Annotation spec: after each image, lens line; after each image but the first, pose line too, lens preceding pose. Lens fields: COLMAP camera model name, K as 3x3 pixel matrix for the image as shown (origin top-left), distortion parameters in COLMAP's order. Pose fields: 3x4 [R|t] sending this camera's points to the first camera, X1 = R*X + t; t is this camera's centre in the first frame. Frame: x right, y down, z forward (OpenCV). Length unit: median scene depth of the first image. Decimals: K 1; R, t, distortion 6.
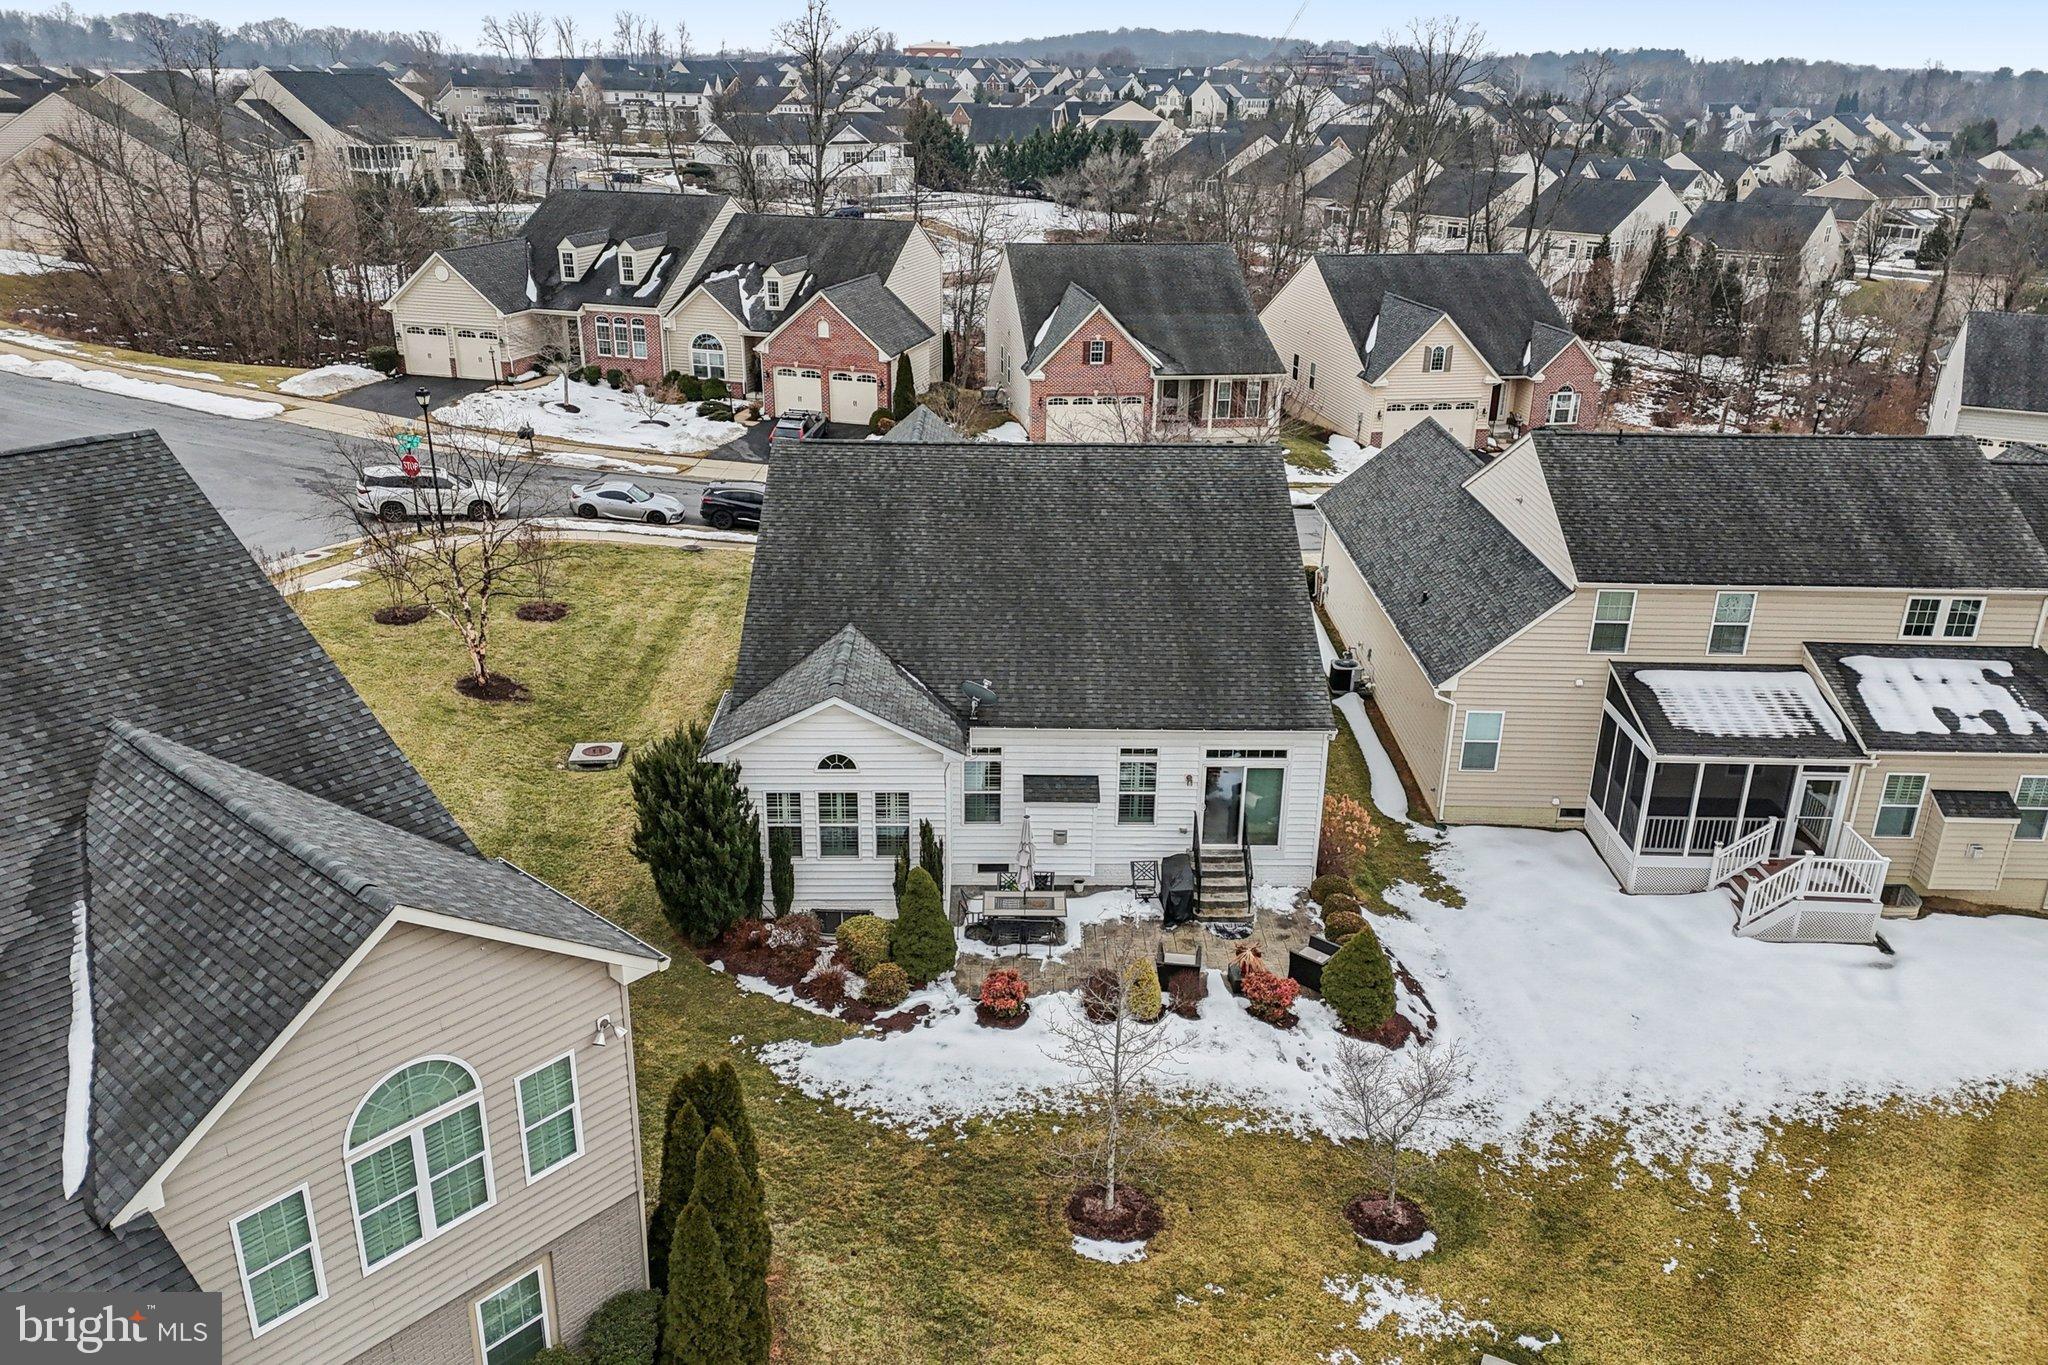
lens RADIAL K [[1498.3, 0, 990.3], [0, 1498.3, 678.5], [0, 0, 1]] dist [0.090001, -0.095266]
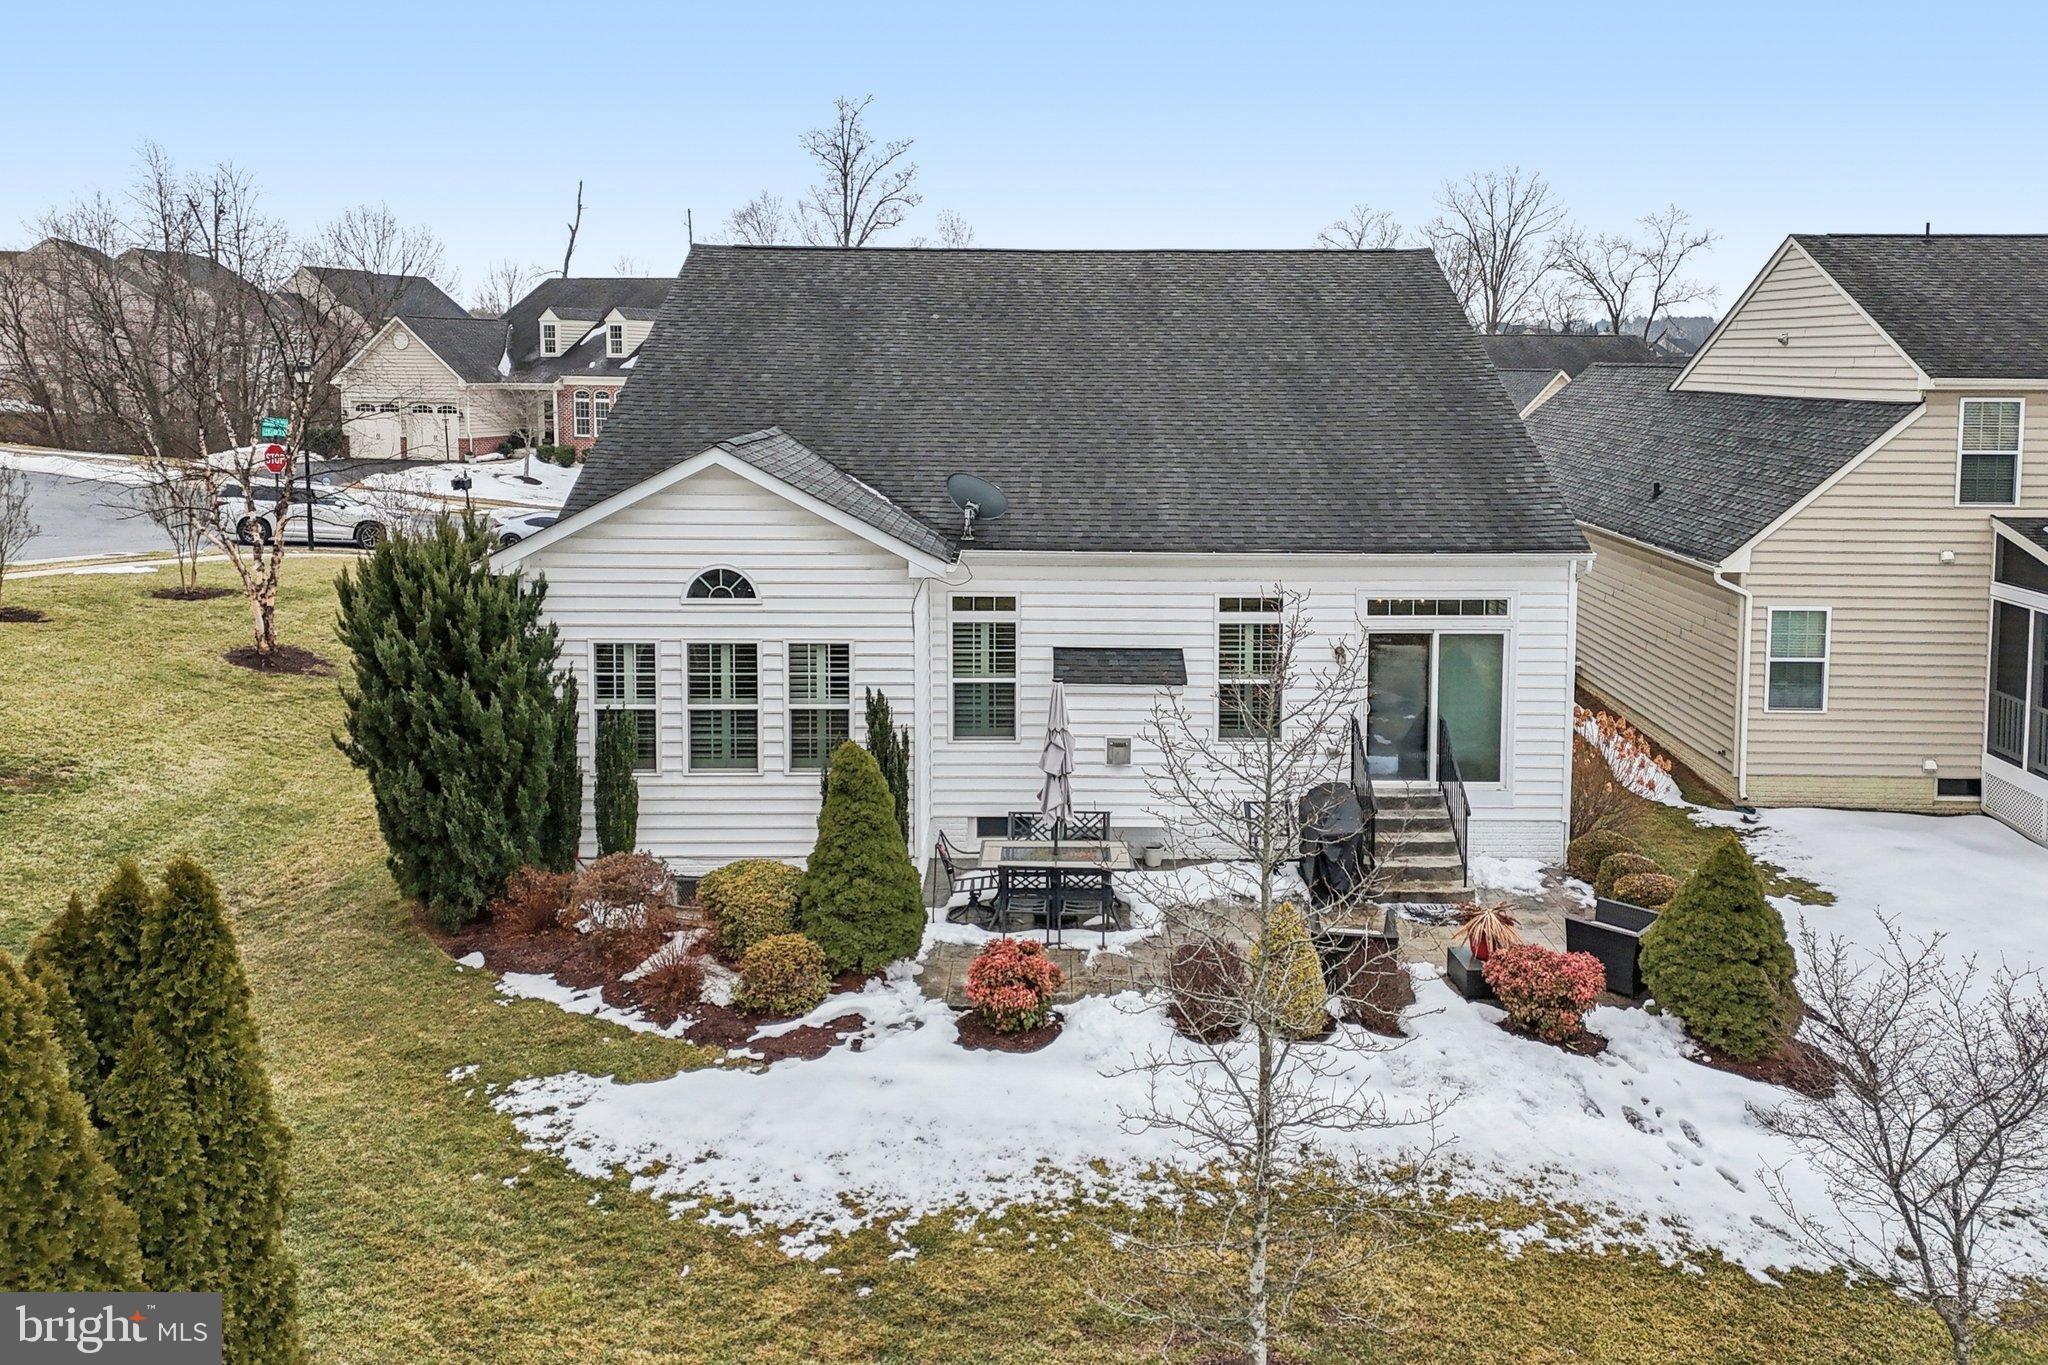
lens RADIAL K [[1562.4, 0, 1024.2], [0, 1562.4, 479.5], [0, 0, 1]] dist [0.035206, -0.004113]
pose [[0.999923, -0.004201, -0.011678, 0.018289], [0.000614, 0.956572, -0.291495, 0.184181], [0.012395, 0.291466, 0.956501, 0.413274]]
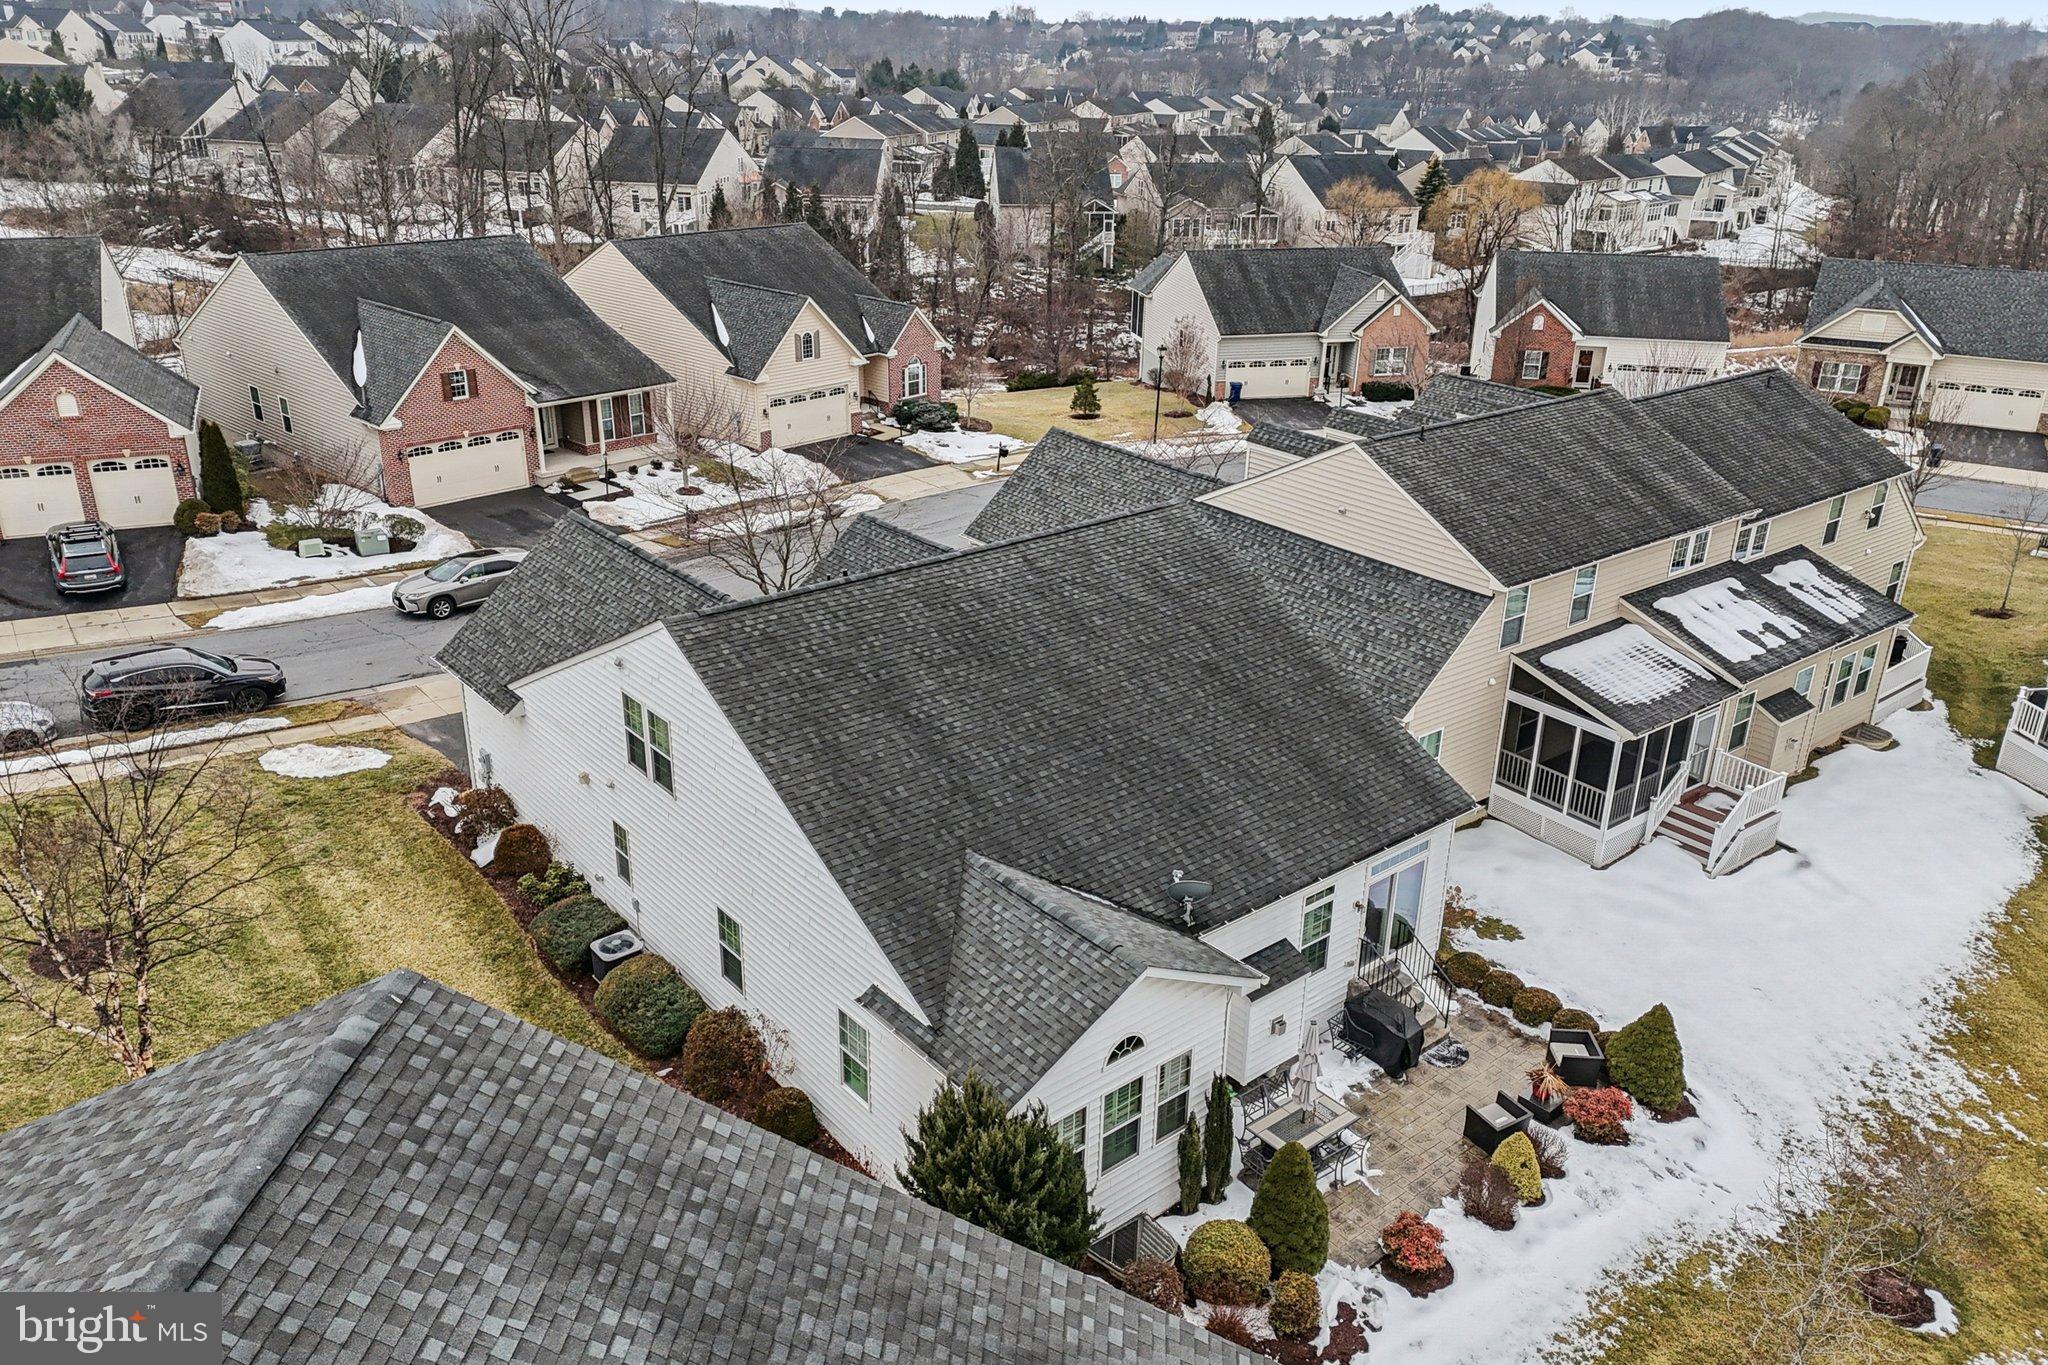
lens RADIAL K [[1537.9, 0, 1002.1], [0, 1537.9, 689.9], [0, 0, 1]] dist [0.082880, -0.106963]
pose [[0.780602, -0.247792, 0.573811, -0.524740], [0.226423, 0.967808, 0.109912, -0.204389], [-0.582574, 0.044126, 0.811579, 0.401186]]
